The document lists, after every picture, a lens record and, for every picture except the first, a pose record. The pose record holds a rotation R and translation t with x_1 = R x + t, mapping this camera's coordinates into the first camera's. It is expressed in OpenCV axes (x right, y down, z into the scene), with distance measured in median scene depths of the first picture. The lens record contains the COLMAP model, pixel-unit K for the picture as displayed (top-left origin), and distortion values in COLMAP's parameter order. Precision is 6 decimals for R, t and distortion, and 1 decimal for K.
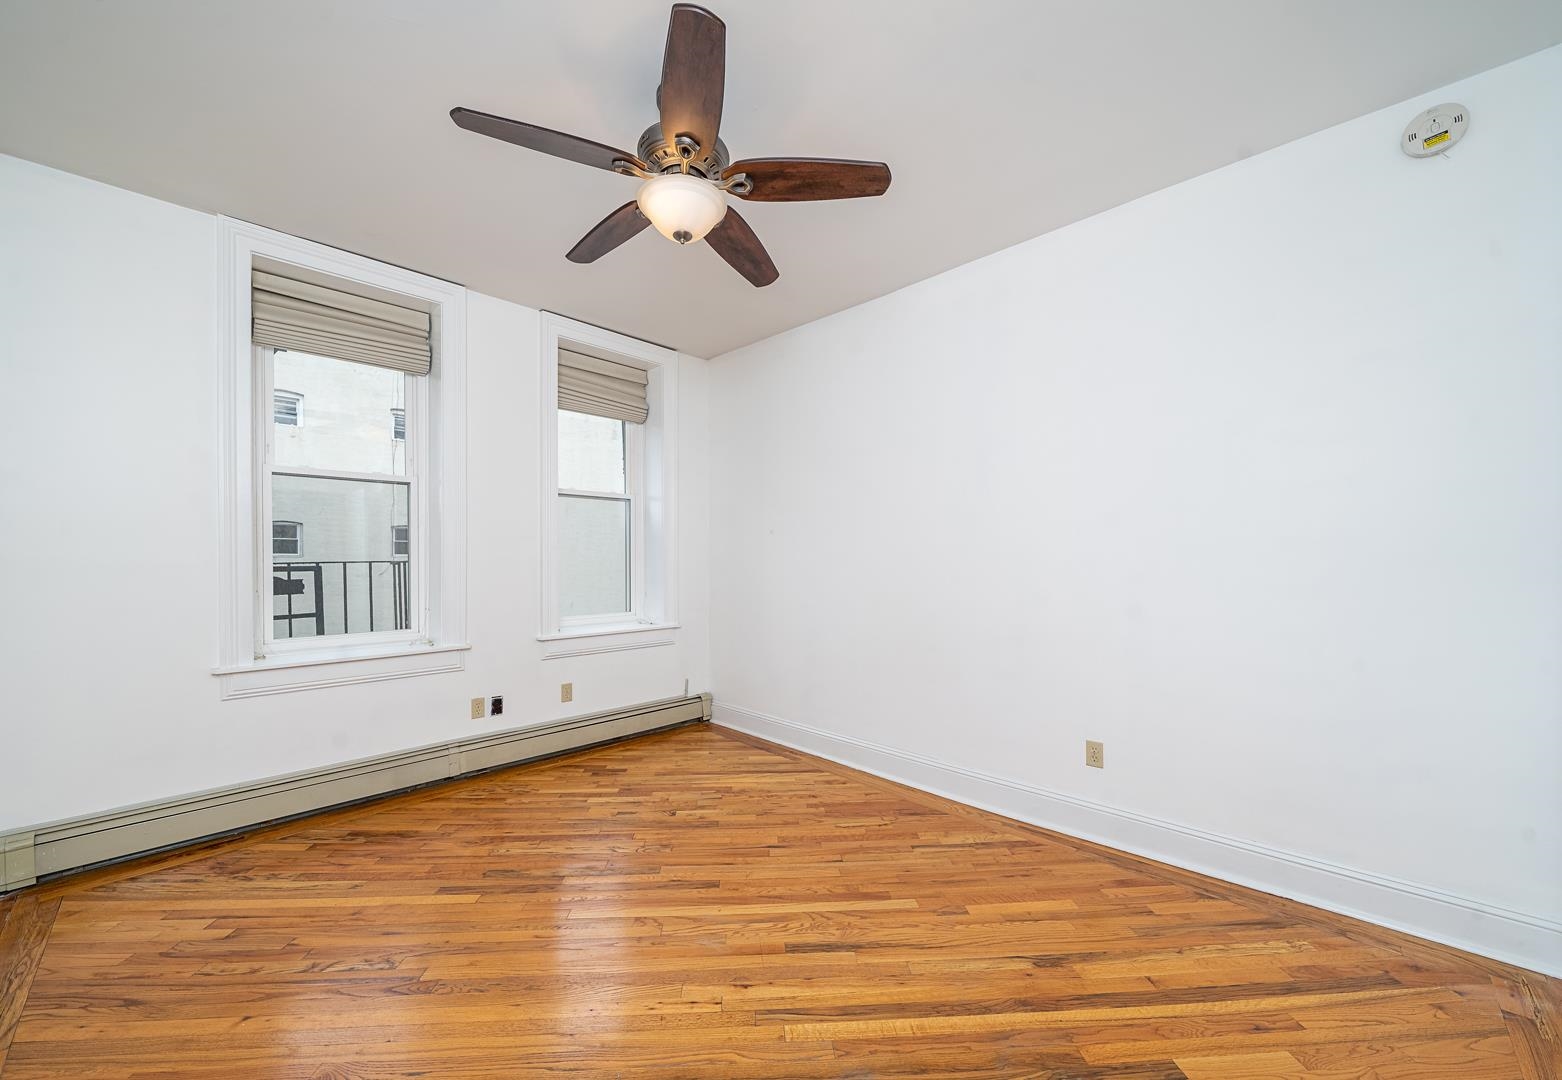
lens RADIAL K [[584.6, 0, 777.0], [0, 584.6, 563.6], [0, 0, 1]] dist [-0.005779, -0.000236]
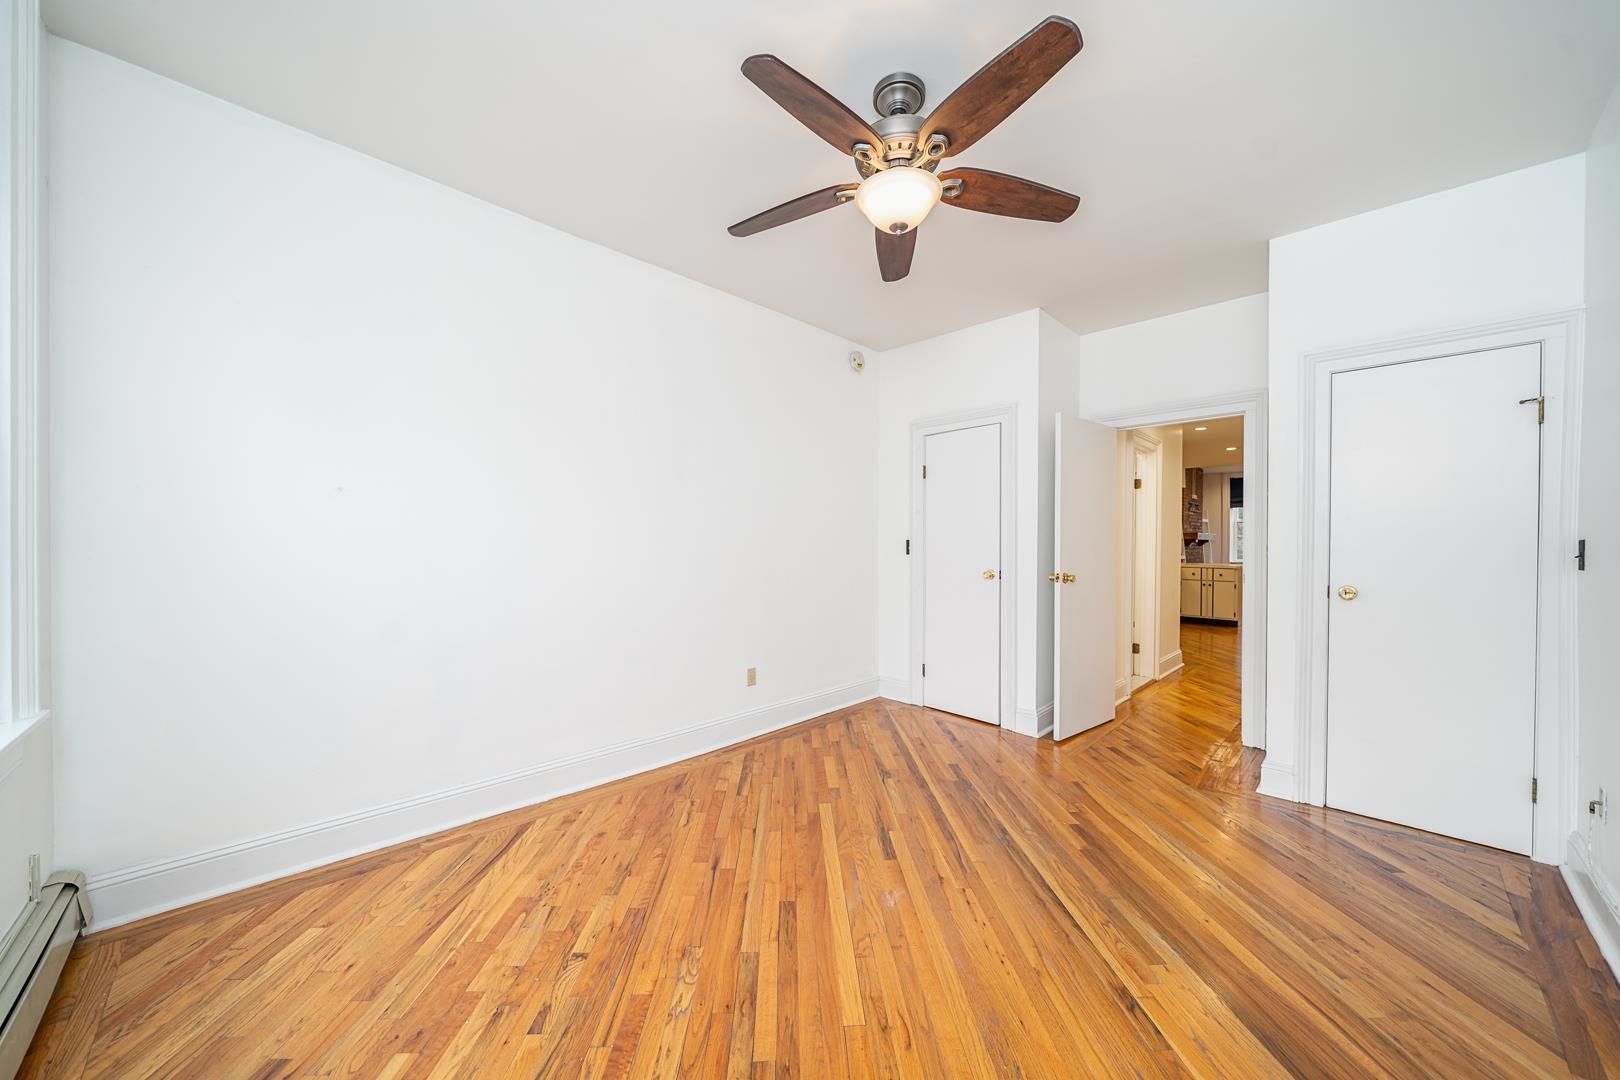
lens RADIAL K [[560.9, 0, 813.6], [0, 560.9, 538.1], [0, 0, 1]] dist [-0.006227, 0.000522]
pose [[0.020400, 0.005996, 0.999774, -0.755144], [0.002741, 0.999978, -0.006053, -0.005742], [-0.999788, 0.002864, 0.020383, 0.735533]]
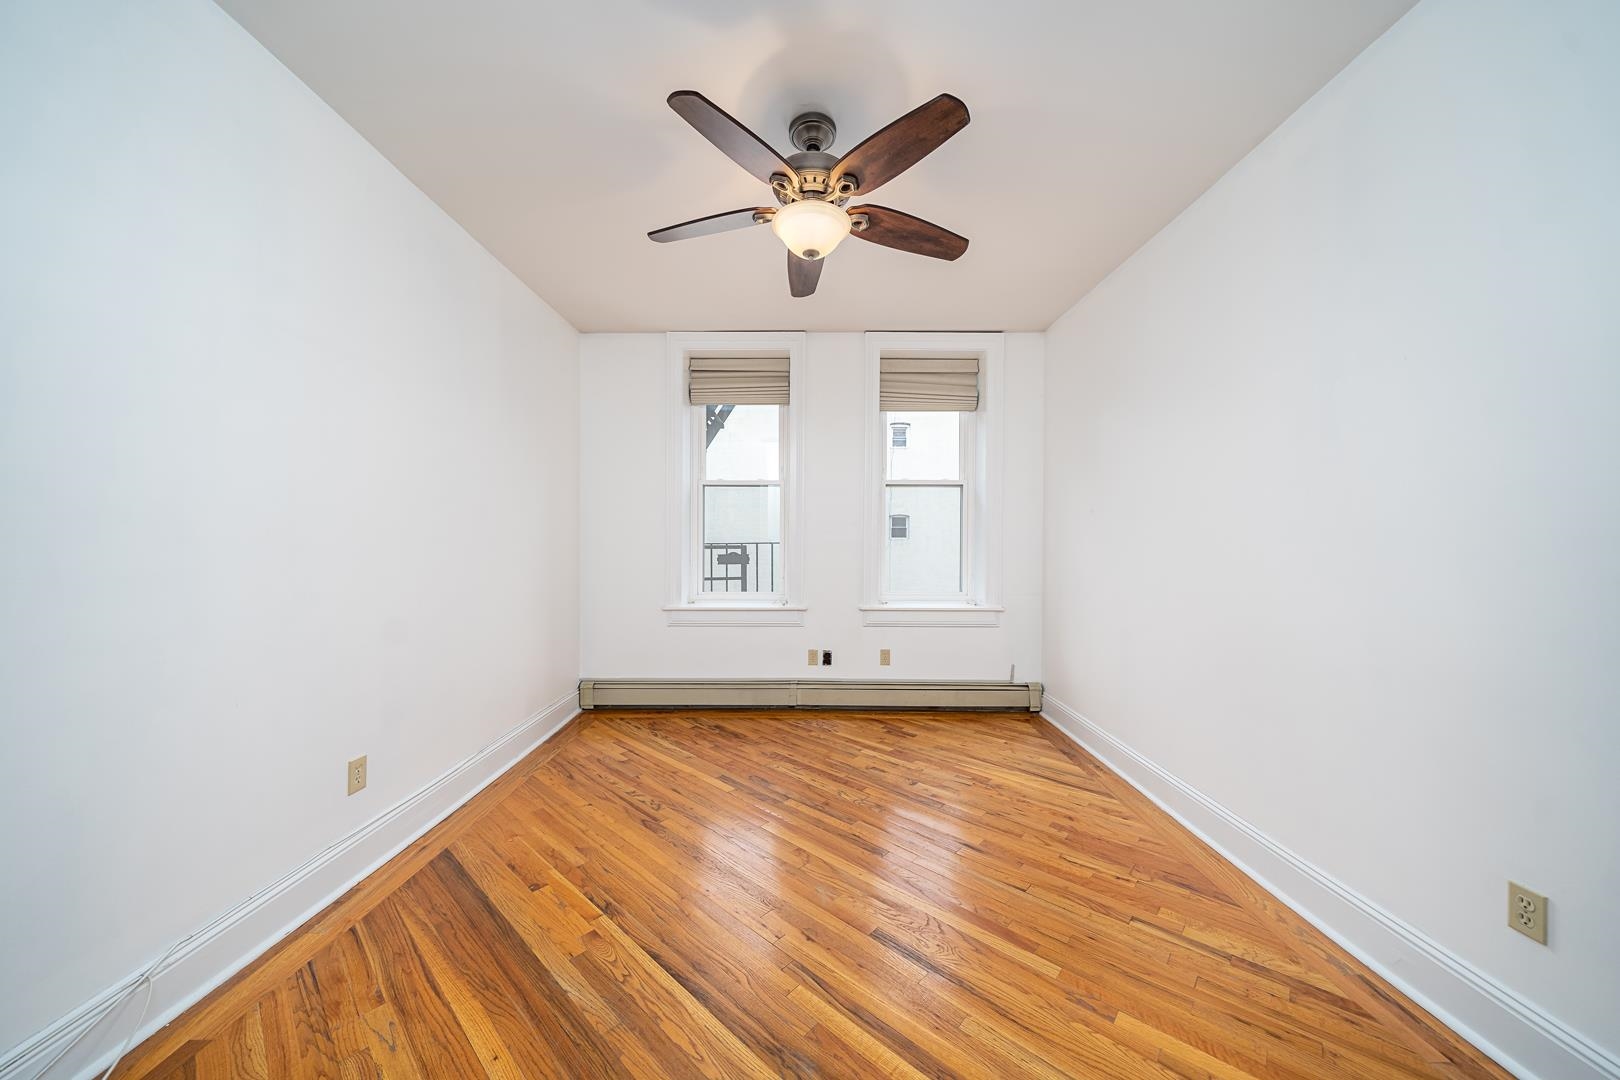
lens RADIAL K [[549.5, 0, 812.5], [0, 549.5, 547.0], [0, 0, 1]] dist [-0.006905, 0.000148]
pose [[0.705251, 0.011557, -0.708863, 0.387161], [-0.010621, 0.999927, 0.005736, -0.001785], [0.708878, 0.003484, 0.705323, 0.170298]]
